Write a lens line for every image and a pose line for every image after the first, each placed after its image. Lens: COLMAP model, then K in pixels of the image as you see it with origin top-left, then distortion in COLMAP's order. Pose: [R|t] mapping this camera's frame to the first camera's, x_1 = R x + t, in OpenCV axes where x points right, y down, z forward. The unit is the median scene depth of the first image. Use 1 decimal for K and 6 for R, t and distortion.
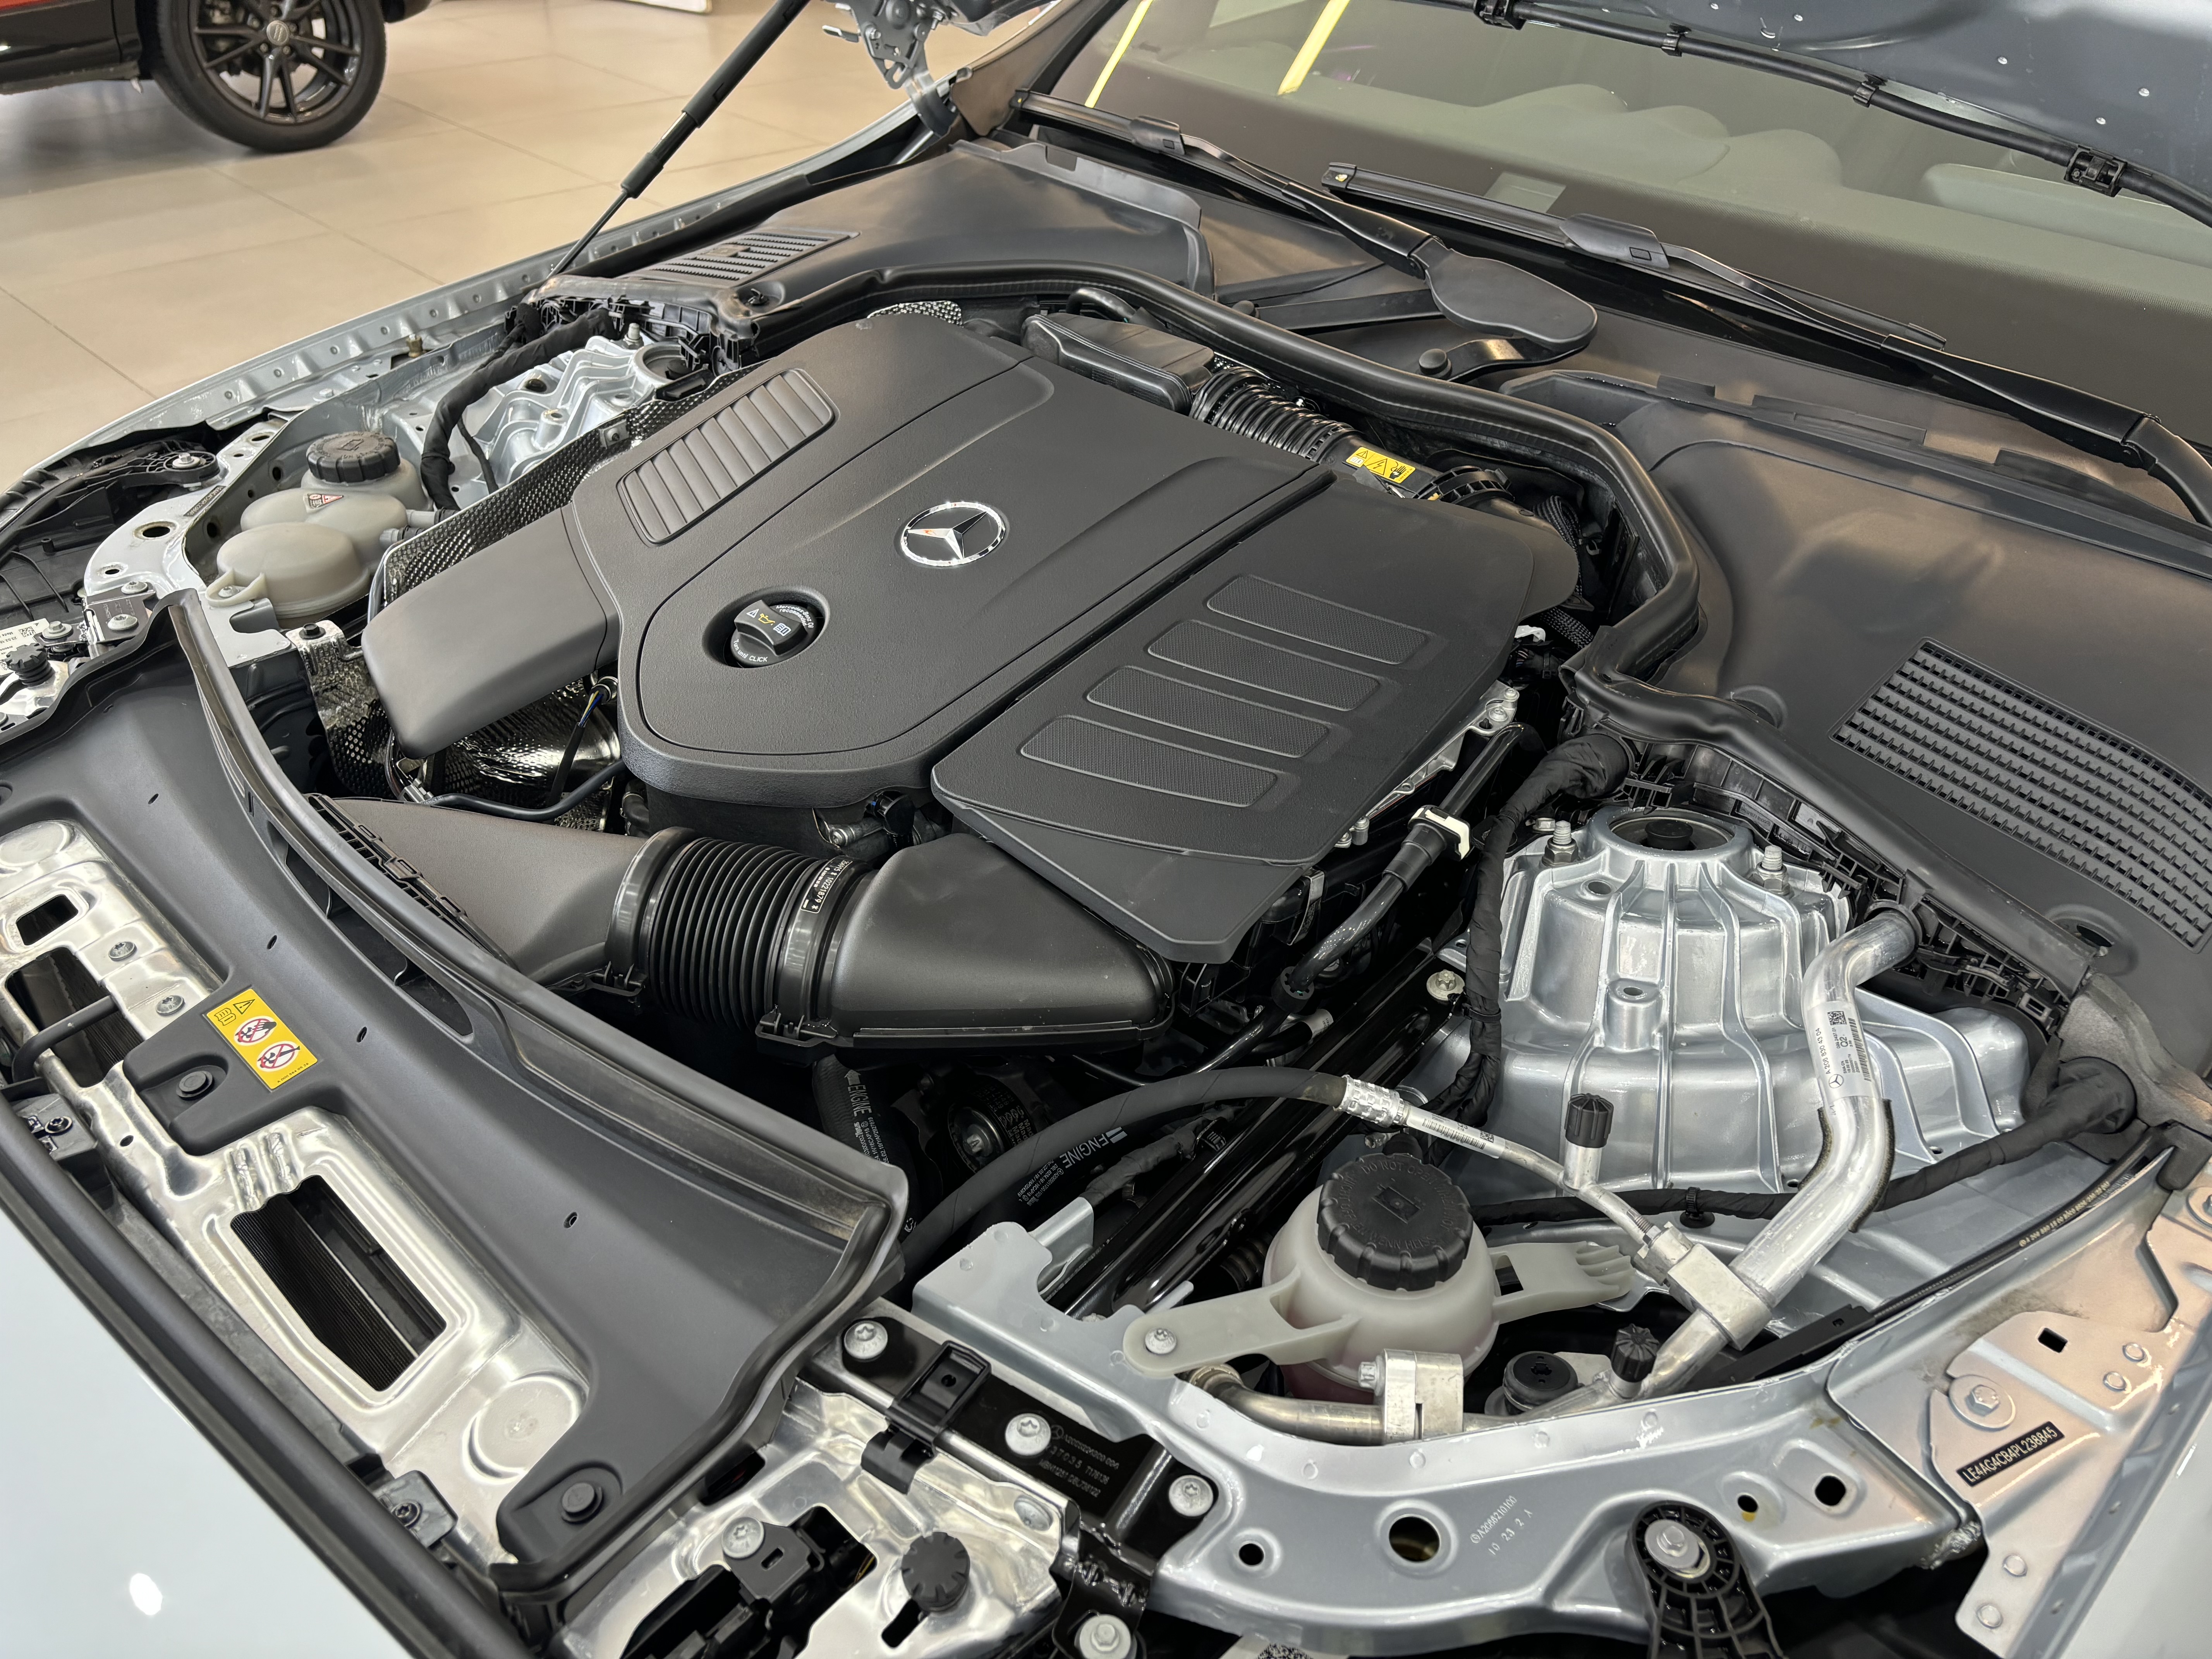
lens RADIAL K [[1786.3, 0, 1094.3], [0, 1786.3, 837.5], [0, 0, 1]] dist [0.033943, -0.015369]
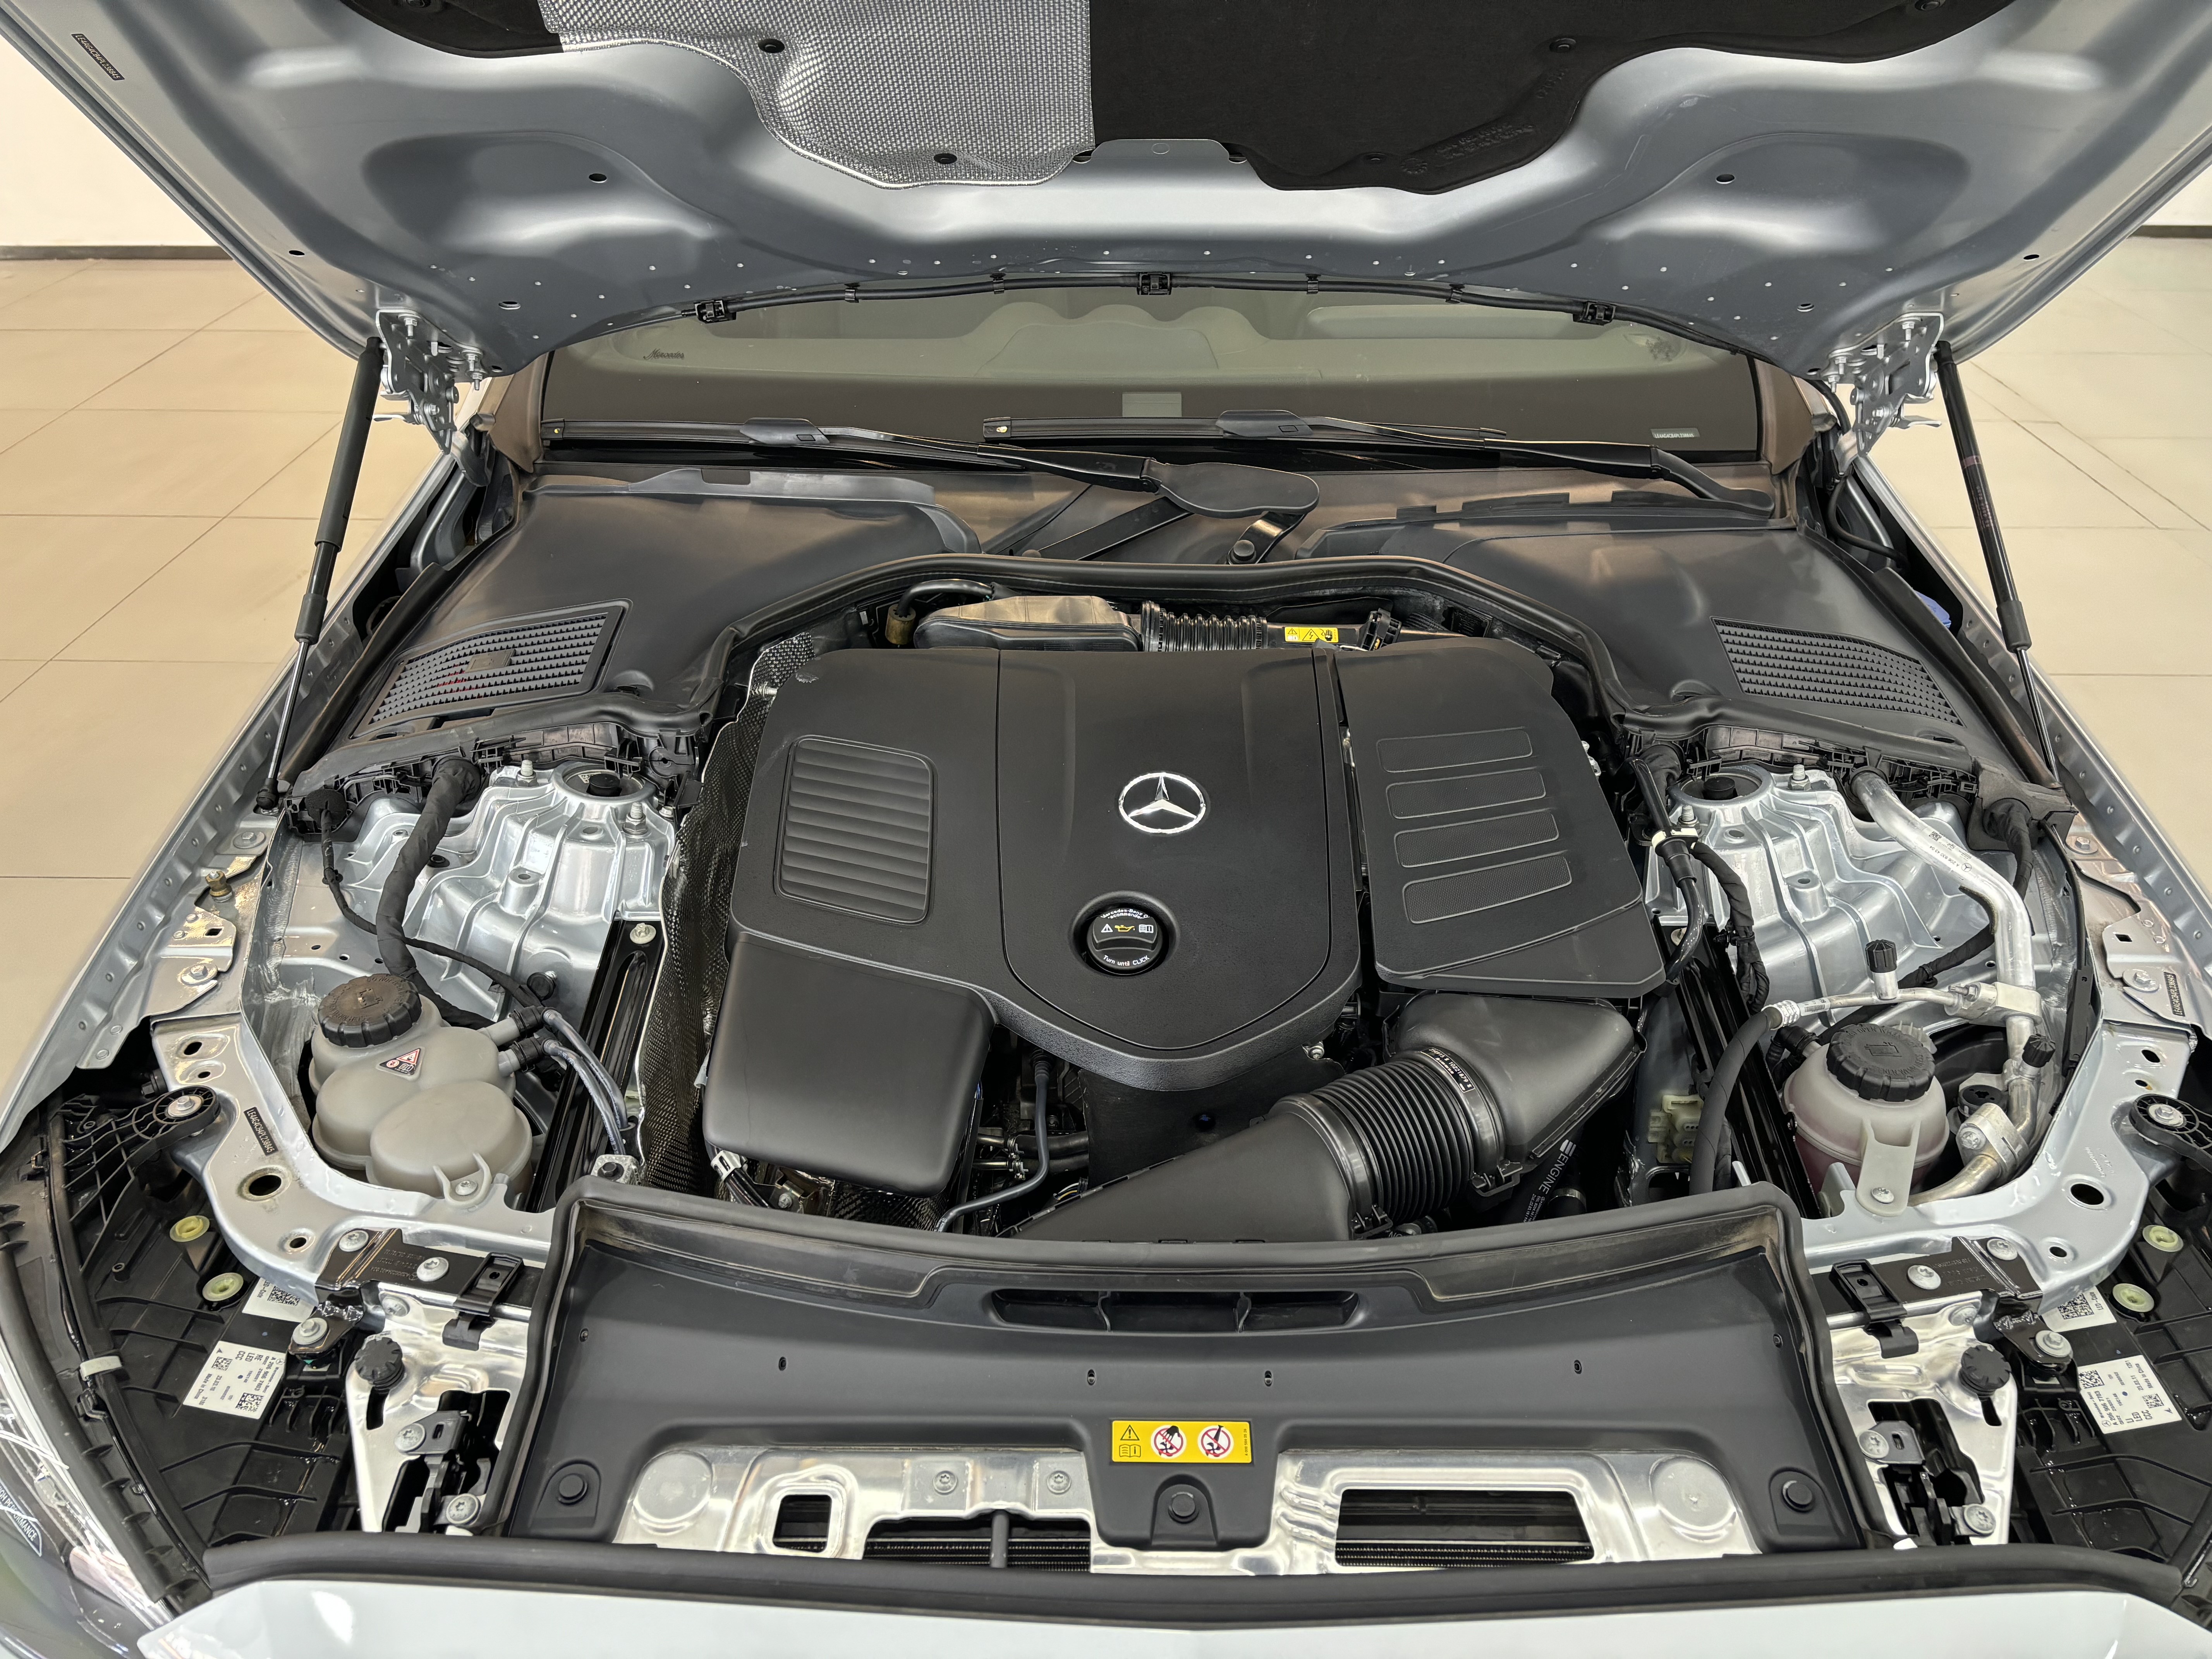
lens RADIAL K [[1786.3, 0, 1094.3], [0, 1786.3, 837.5], [0, 0, 1]] dist [0.033943, -0.015369]
pose [[0.701583, -0.403089, 0.587623, -0.804384], [0.417237, 0.900866, 0.119810, -0.305879], [-0.577664, 0.161121, 0.800215, 0.066196]]
